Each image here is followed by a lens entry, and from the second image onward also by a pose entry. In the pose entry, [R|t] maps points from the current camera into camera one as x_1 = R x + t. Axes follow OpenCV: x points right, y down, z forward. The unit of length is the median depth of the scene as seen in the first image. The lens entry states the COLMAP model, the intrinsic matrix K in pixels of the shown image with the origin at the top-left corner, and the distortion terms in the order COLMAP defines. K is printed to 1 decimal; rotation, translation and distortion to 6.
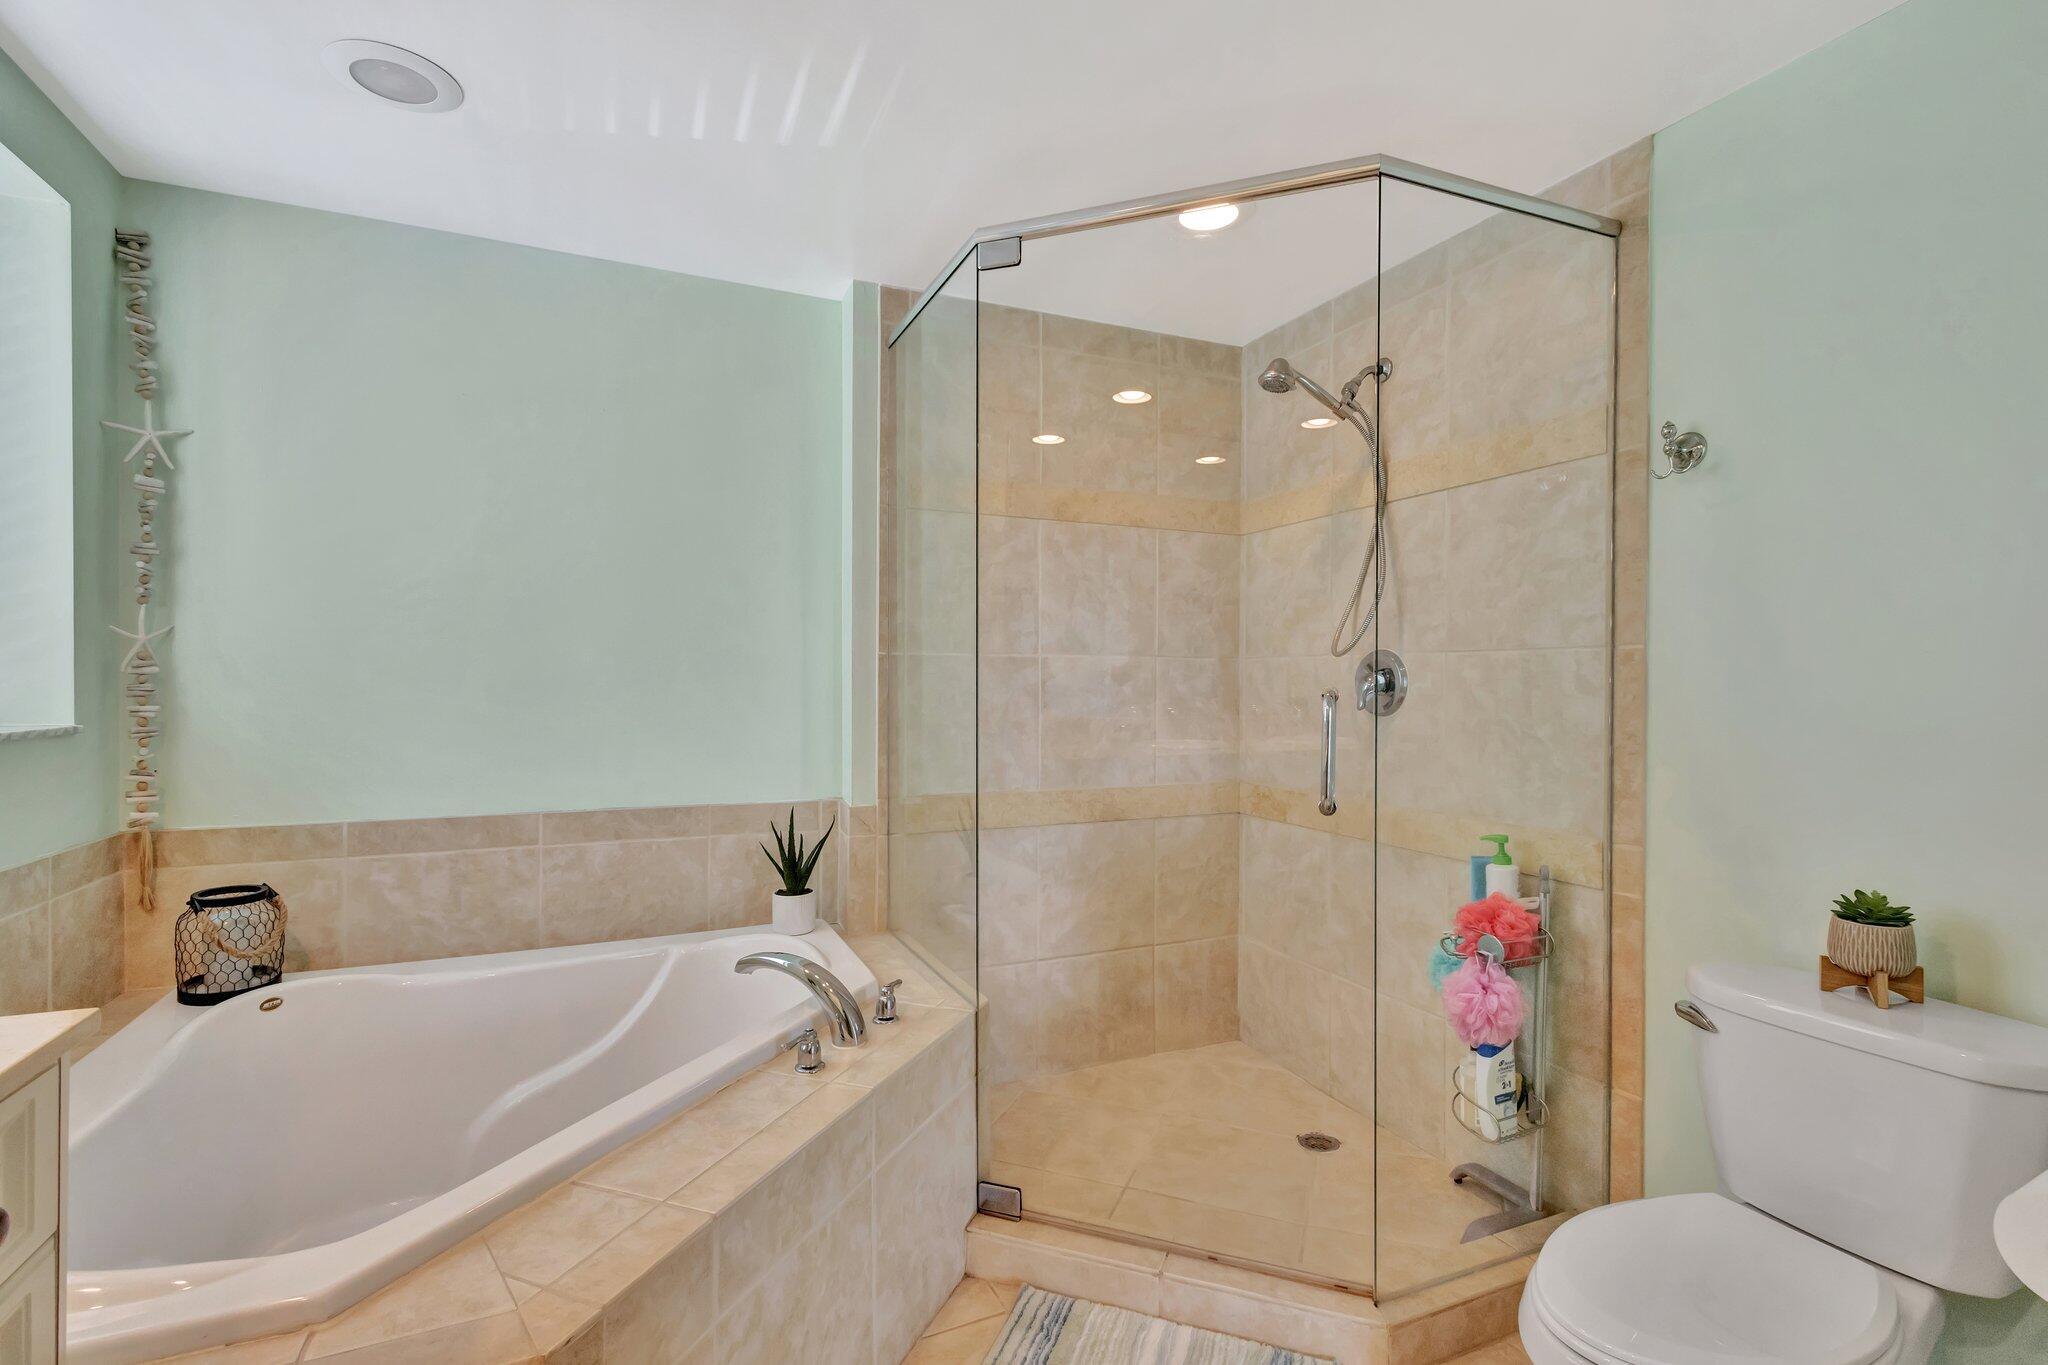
lens RADIAL K [[953.5, 0, 1036.2], [0, 953.5, 676.7], [0, 0, 1]] dist [0.006428, 0.000139]
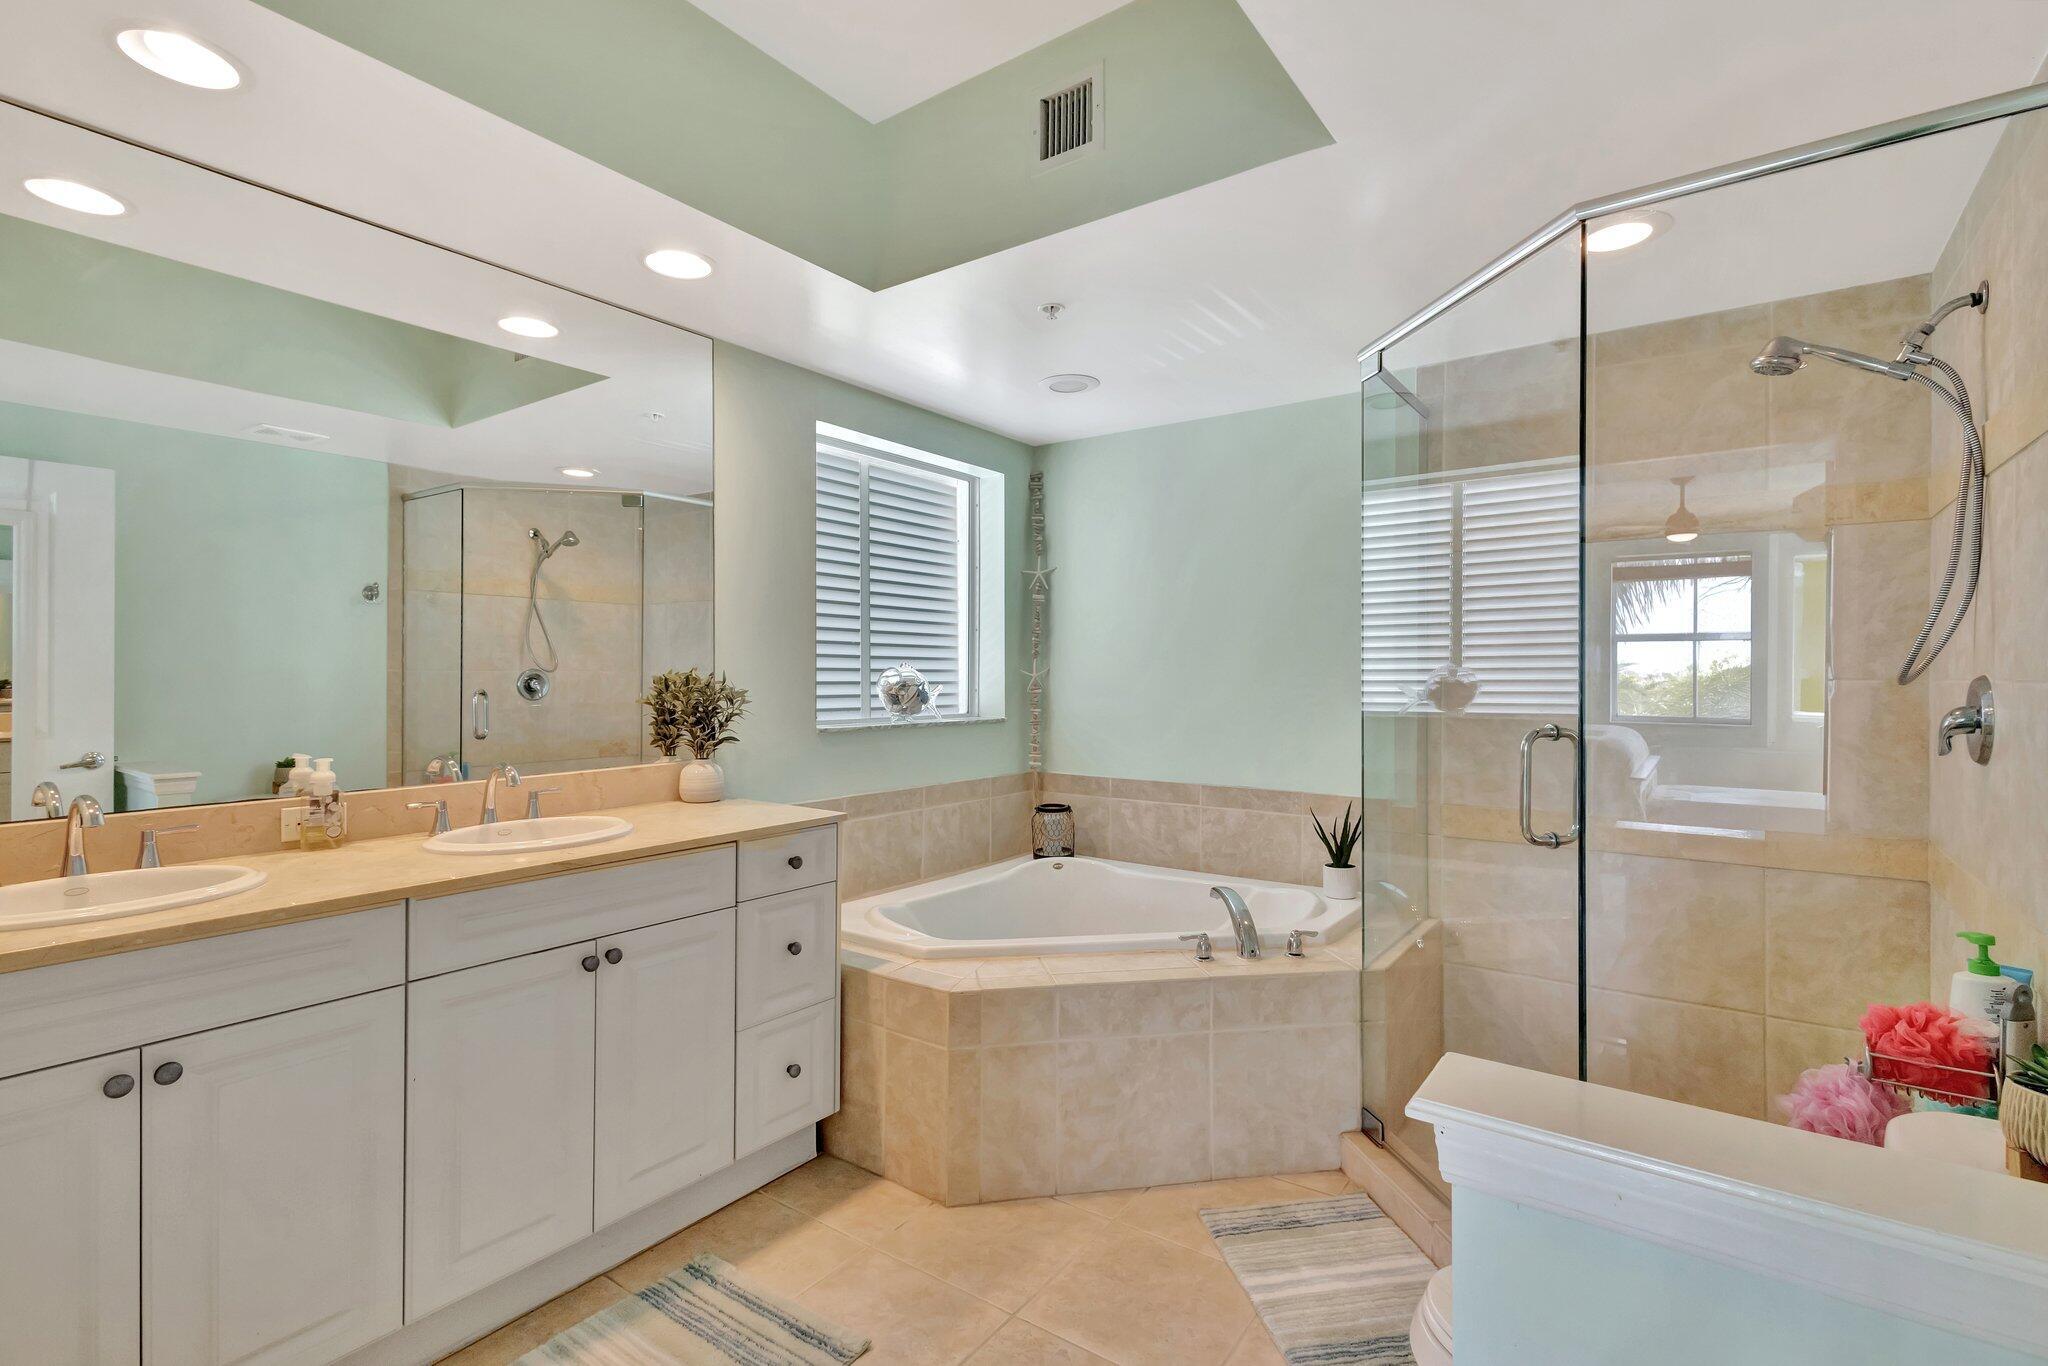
lens RADIAL K [[953.5, 0, 1036.2], [0, 953.5, 677.2], [0, 0, 1]] dist [0.006428, 0.000139]
pose [[0.501132, -0.002006, -0.865368, 0.779160], [-0.000221, 0.999997, -0.002446, -0.030753], [0.865371, 0.001417, 0.501131, -0.000633]]
